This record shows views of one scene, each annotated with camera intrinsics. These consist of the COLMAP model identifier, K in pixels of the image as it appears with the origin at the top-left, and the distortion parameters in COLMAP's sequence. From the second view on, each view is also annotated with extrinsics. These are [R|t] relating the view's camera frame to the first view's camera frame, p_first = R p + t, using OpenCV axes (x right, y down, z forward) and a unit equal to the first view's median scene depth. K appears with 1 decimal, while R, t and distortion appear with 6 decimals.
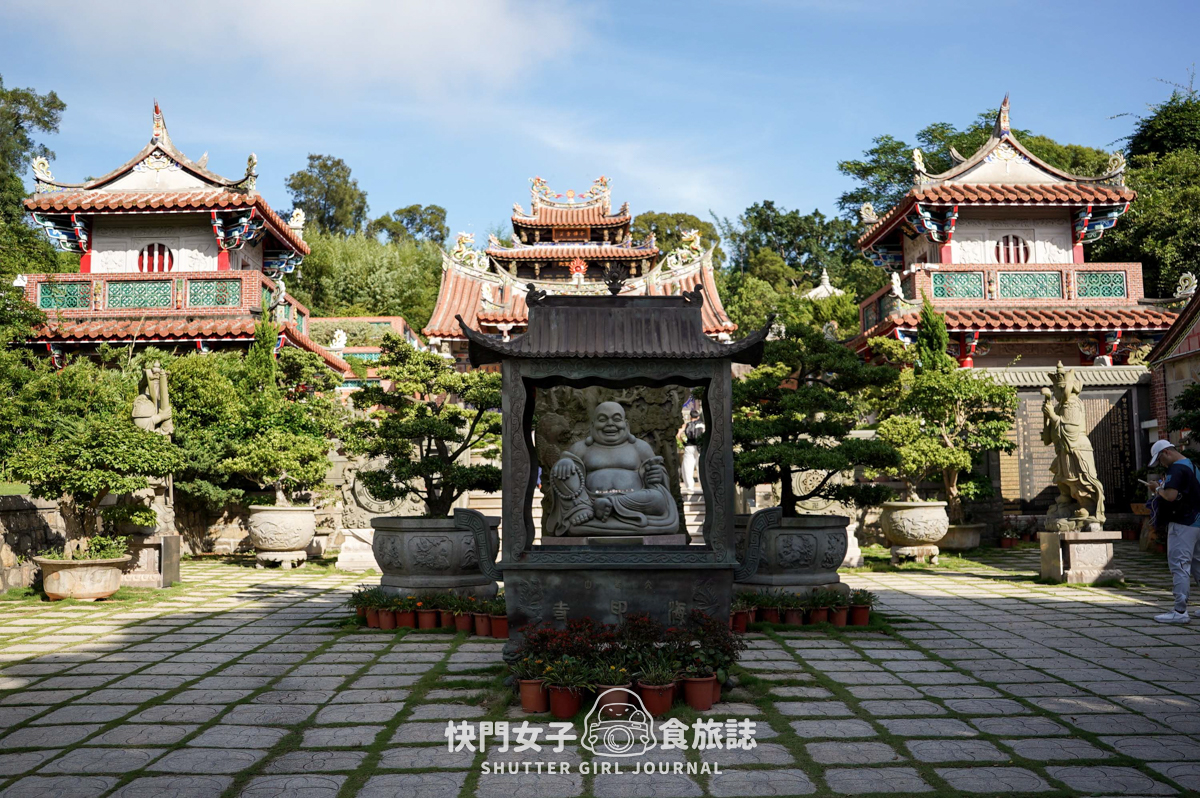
lens RADIAL K [[1179.8, 0, 600.0], [0, 1179.8, 399.0], [0, 0, 1]] dist [-0.190713, -0.001096]
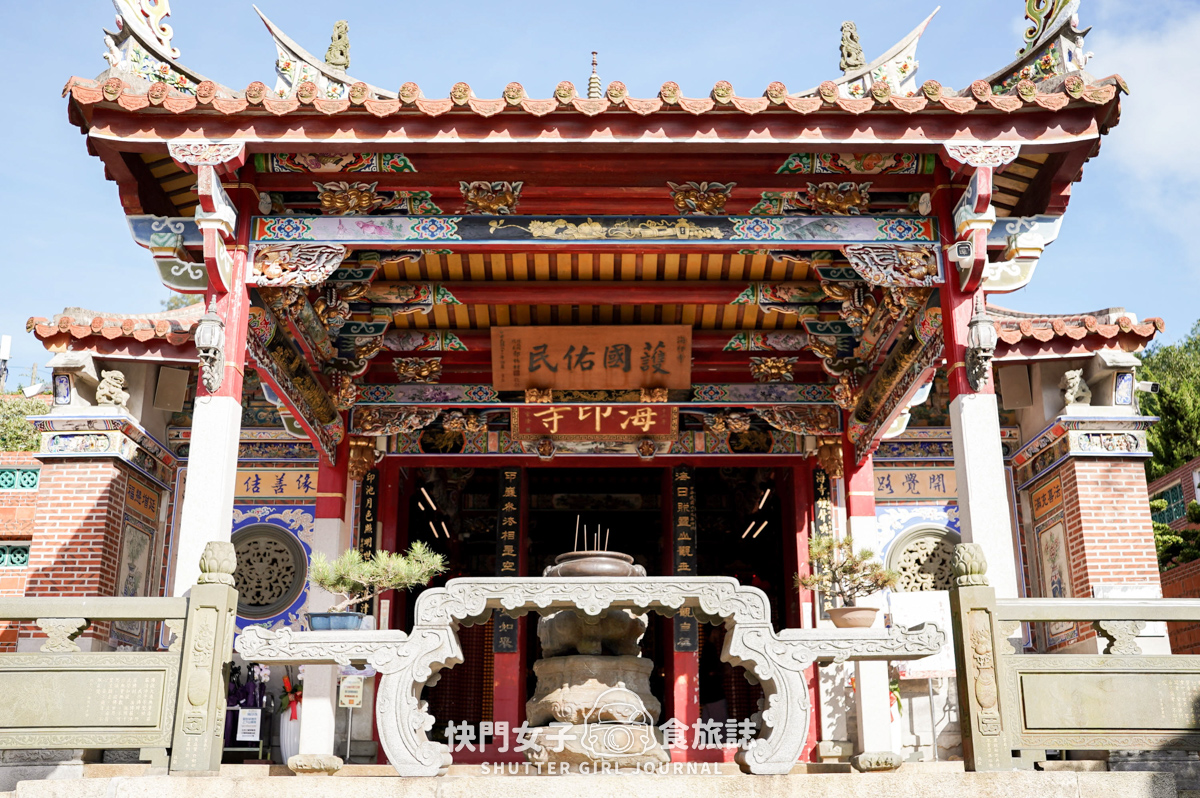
lens RADIAL K [[1271.1, 0, 601.9], [0, 1271.1, 359.3], [0, 0, 1]] dist [-0.056225, 0.000596]
pose [[0.999666, 0.008771, -0.024298, -0.005044], [-0.014276, 0.971486, -0.236666, 0.011098], [0.021529, 0.236934, 0.971287, 0.421904]]
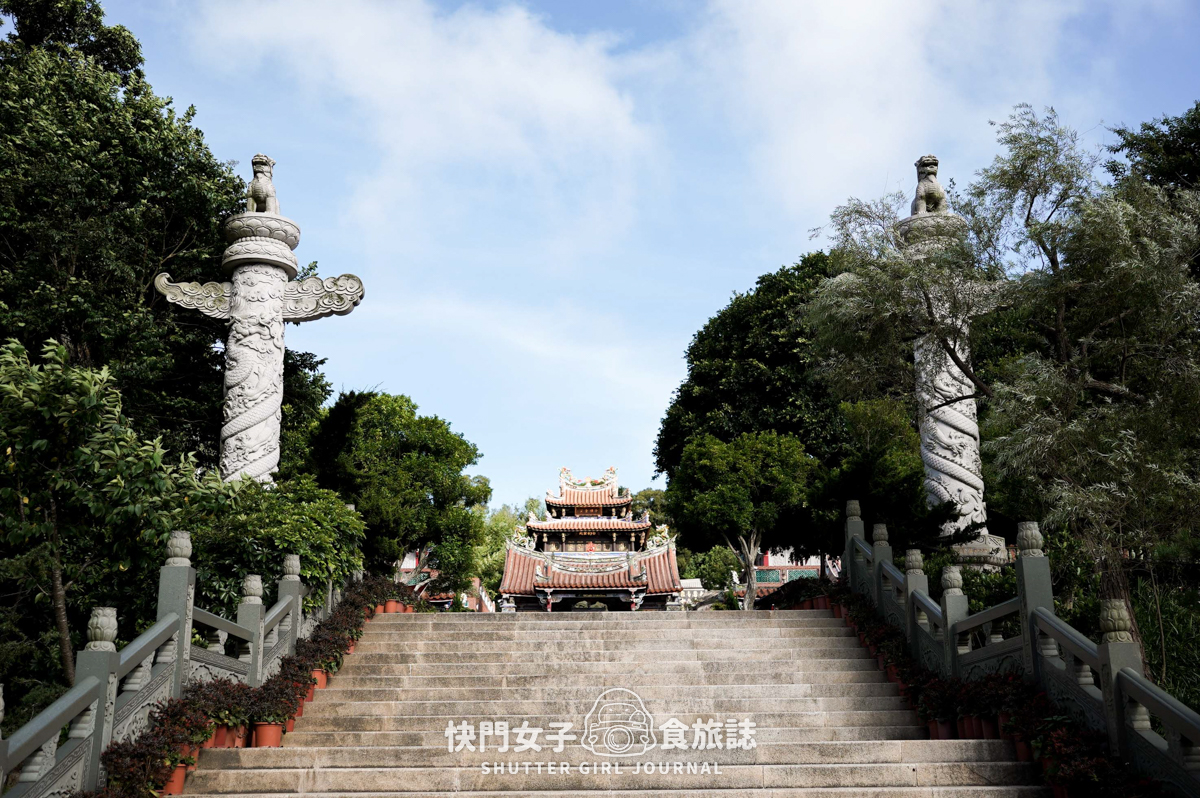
lens RADIAL K [[1287.6, 0, 600.0], [0, 1287.6, 399.0], [0, 0, 1]] dist [-0.004157, -0.000496]
pose [[0.999806, 0.002112, -0.019571, 0.018912], [-0.005626, 0.983417, -0.181272, 0.004116], [0.018863, 0.181347, 0.983238, -0.521946]]
